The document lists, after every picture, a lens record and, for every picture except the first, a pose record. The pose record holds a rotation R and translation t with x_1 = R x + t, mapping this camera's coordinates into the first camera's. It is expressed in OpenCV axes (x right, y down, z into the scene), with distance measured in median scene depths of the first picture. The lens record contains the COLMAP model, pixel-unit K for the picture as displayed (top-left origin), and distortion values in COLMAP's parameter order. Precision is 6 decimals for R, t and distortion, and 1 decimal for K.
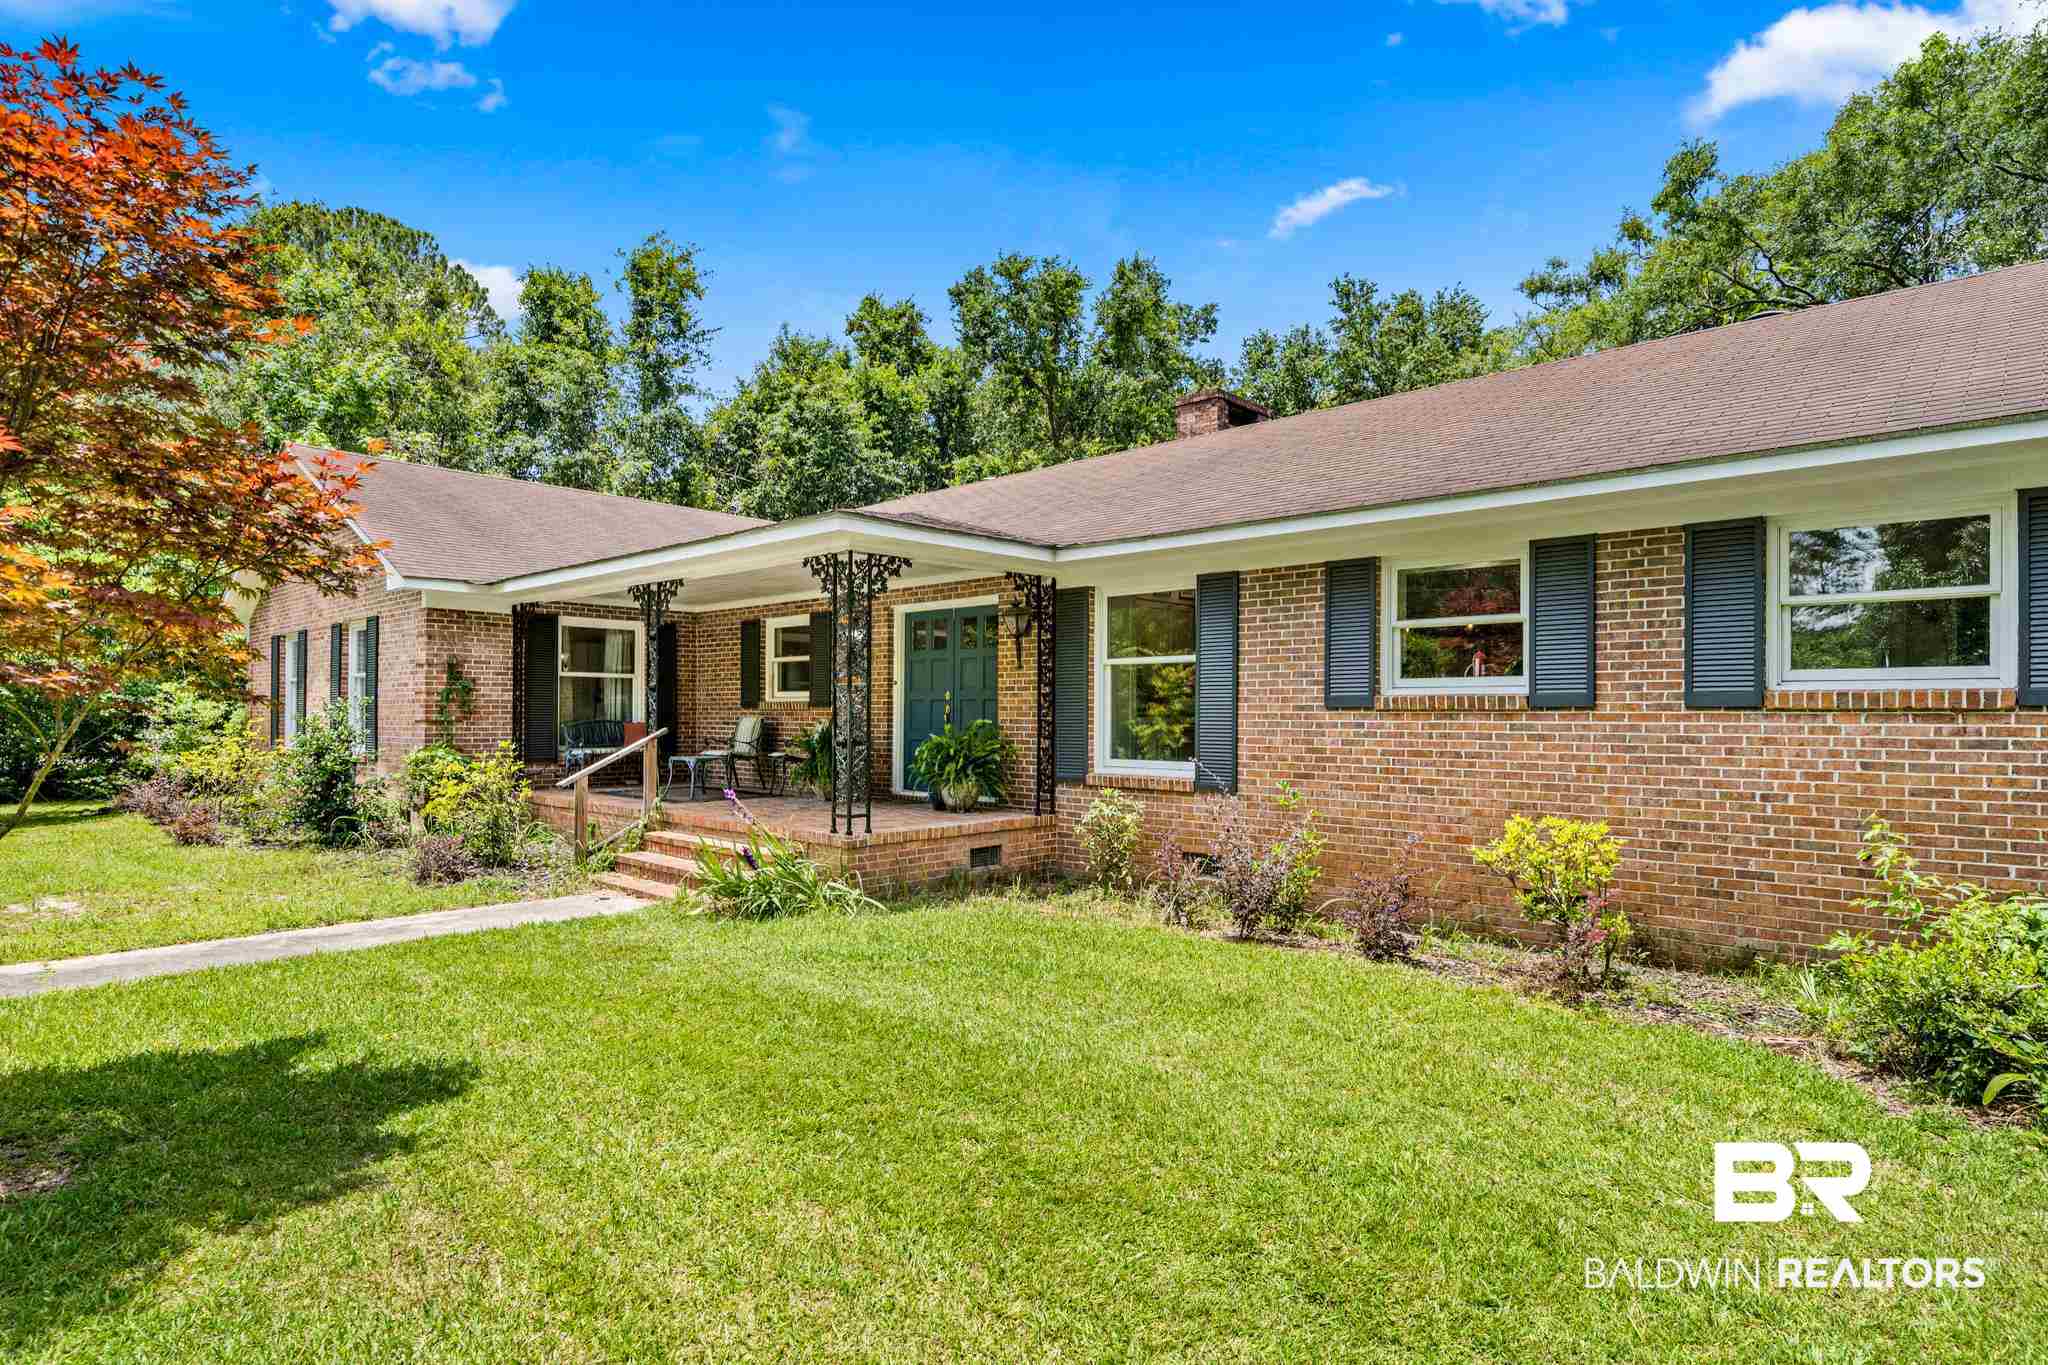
lens RADIAL K [[1074.3, 0, 1029.6], [0, 1074.3, 704.4], [0, 0, 1]] dist [0.001667, 0.001013]
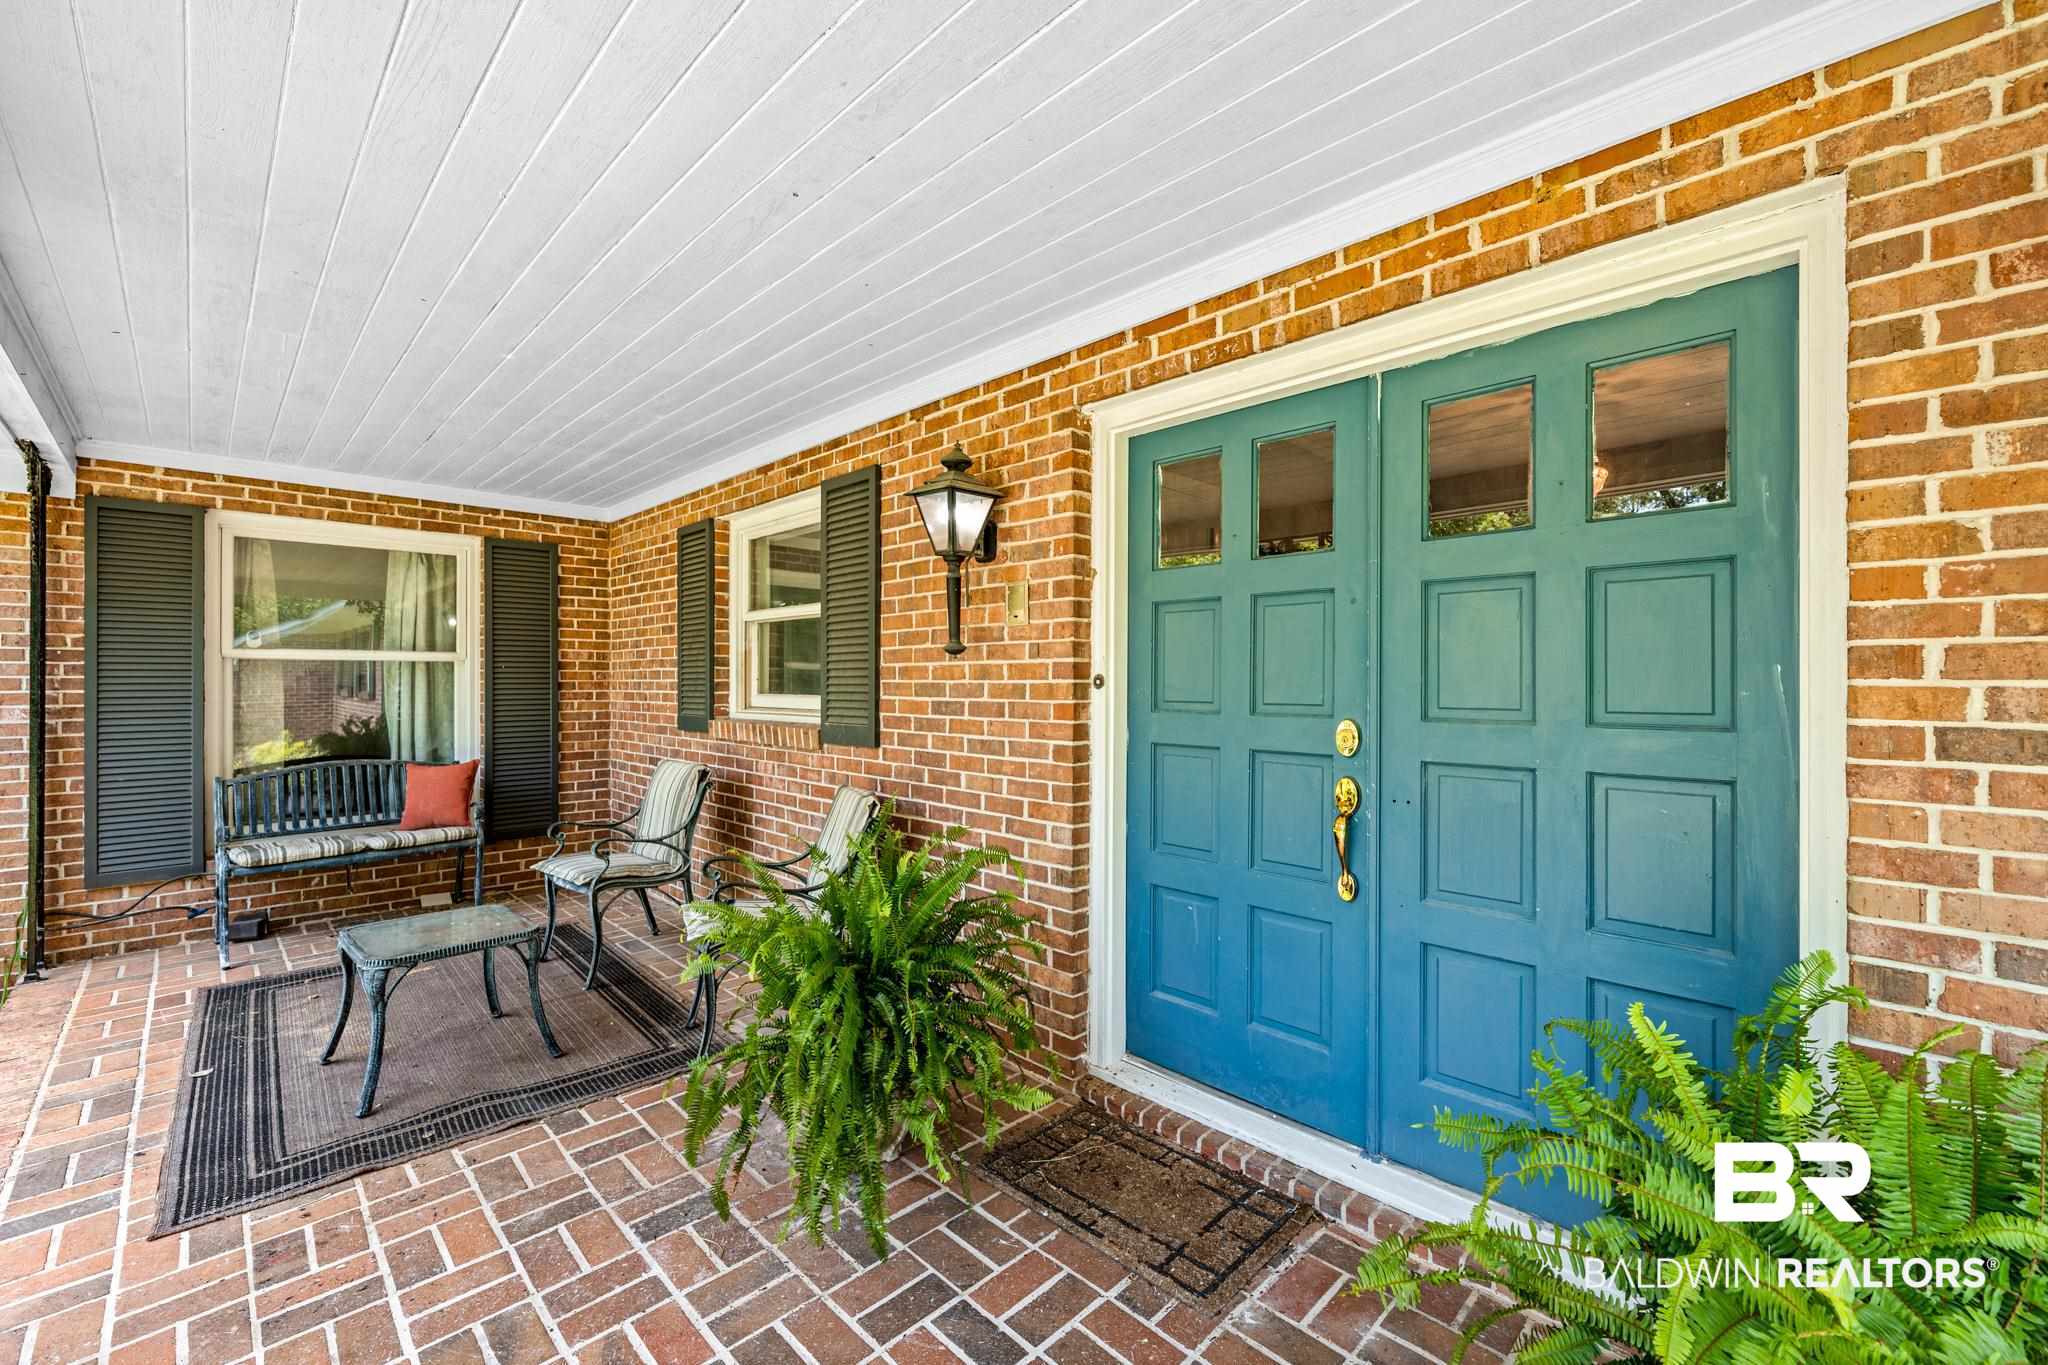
lens RADIAL K [[840.5, 0, 1017.9], [0, 840.5, 688.5], [0, 0, 1]] dist [-0.002676, -0.000196]
pose [[0.999122, 0.000766, -0.041889, -0.118244], [-0.000206, 0.999910, 0.013377, -0.018327], [0.041895, -0.013357, 0.999033, 0.672105]]
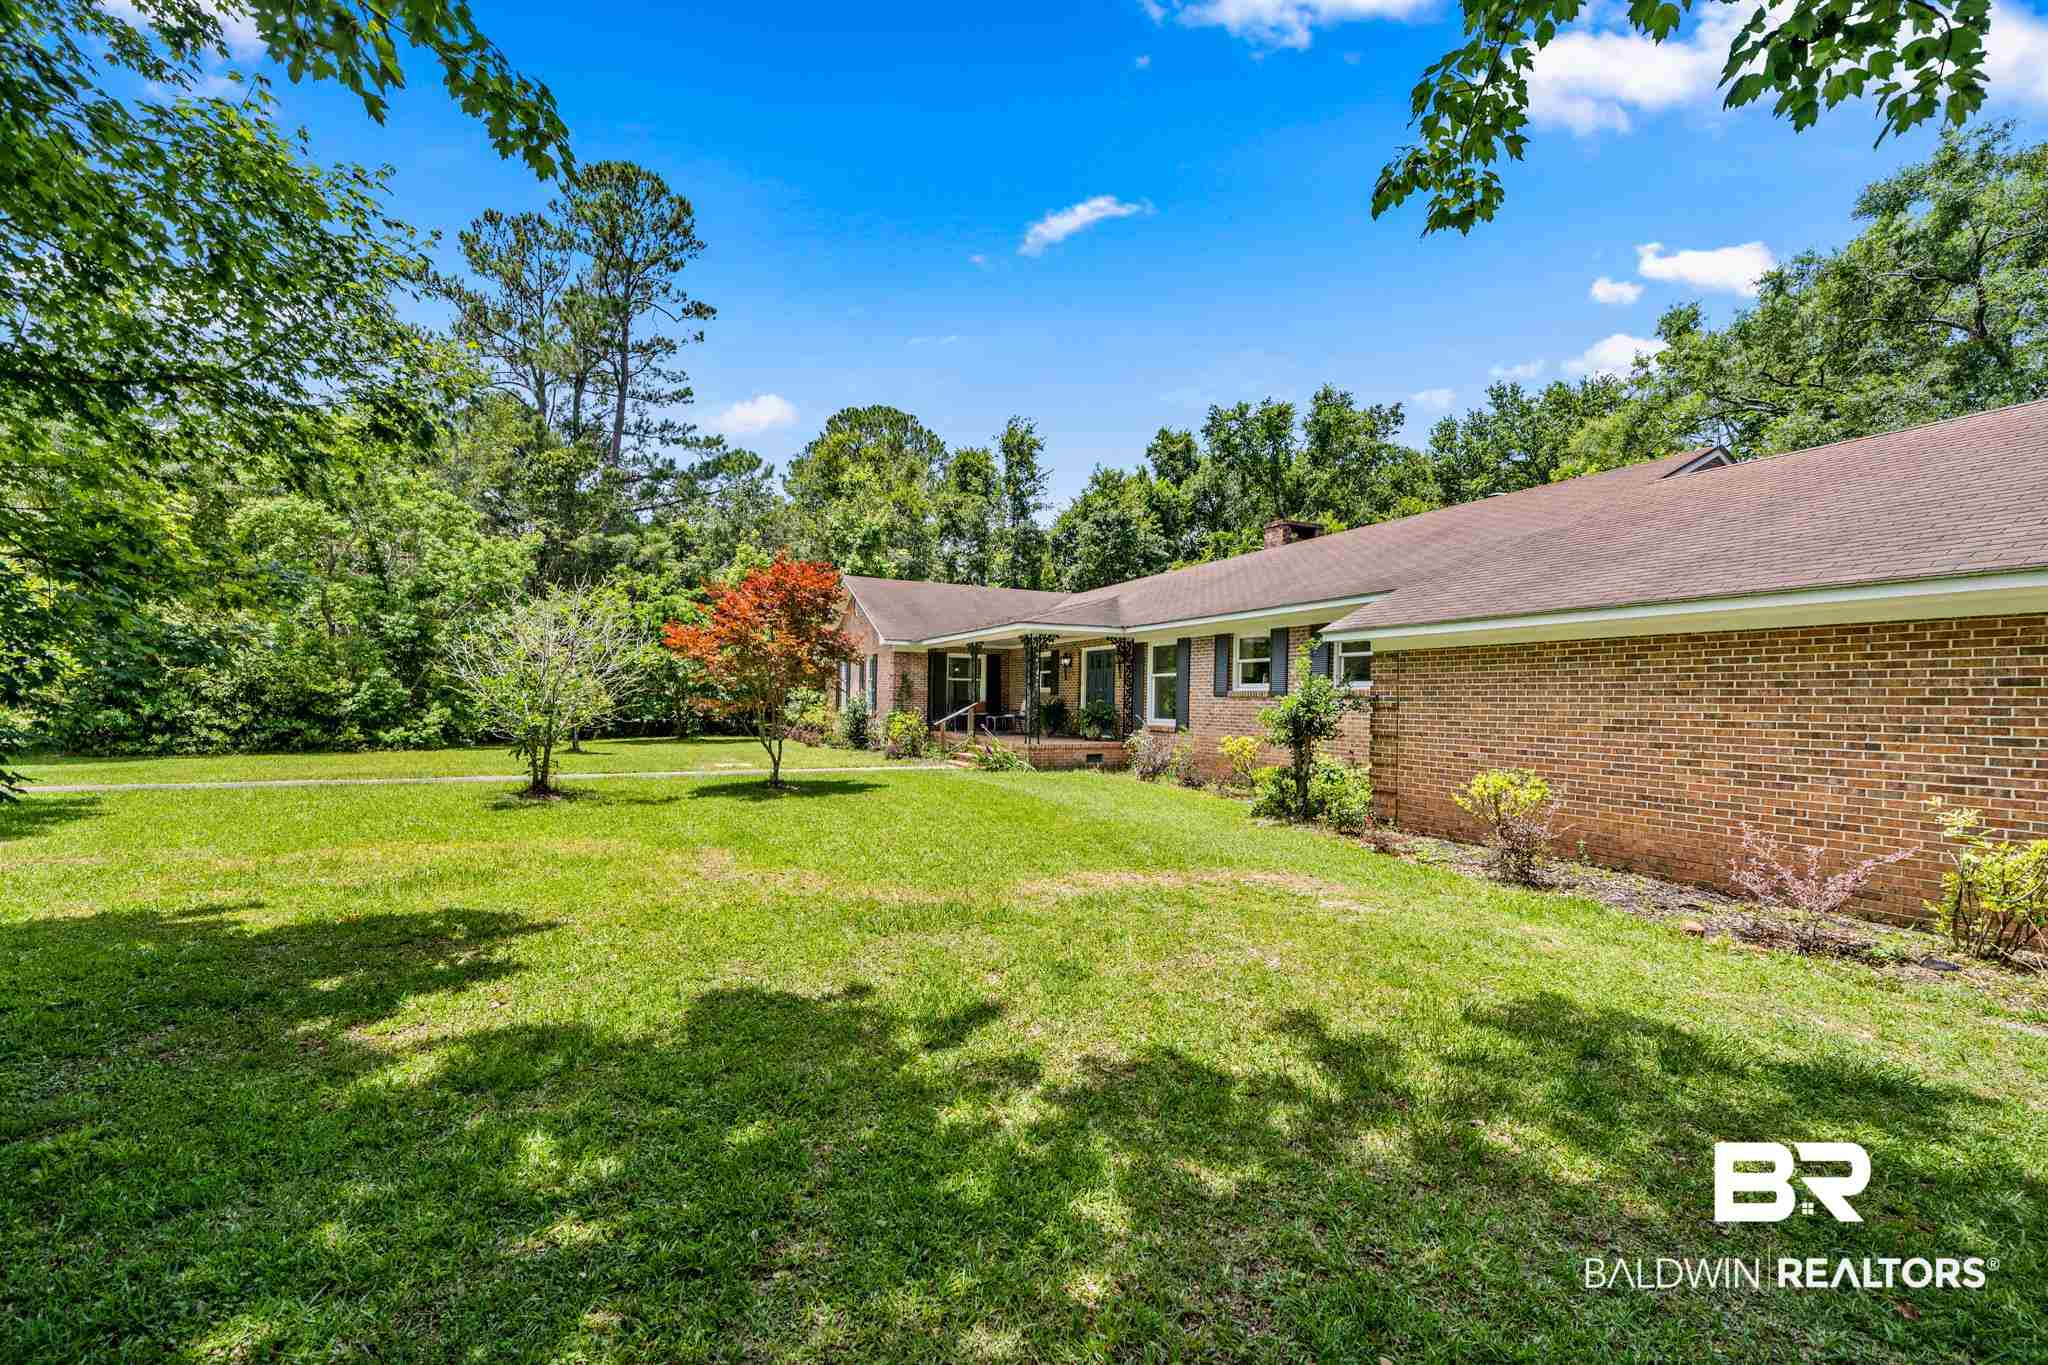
lens RADIAL K [[845.3, 0, 1022.3], [0, 845.3, 694.8], [0, 0, 1]] dist [-0.001242, 0.000032]
pose [[0.925460, 0.007718, -0.378767, 0.351818], [-0.008174, 0.999967, 0.000402, 0.002008], [0.378757, 0.002724, 0.925492, -0.532624]]
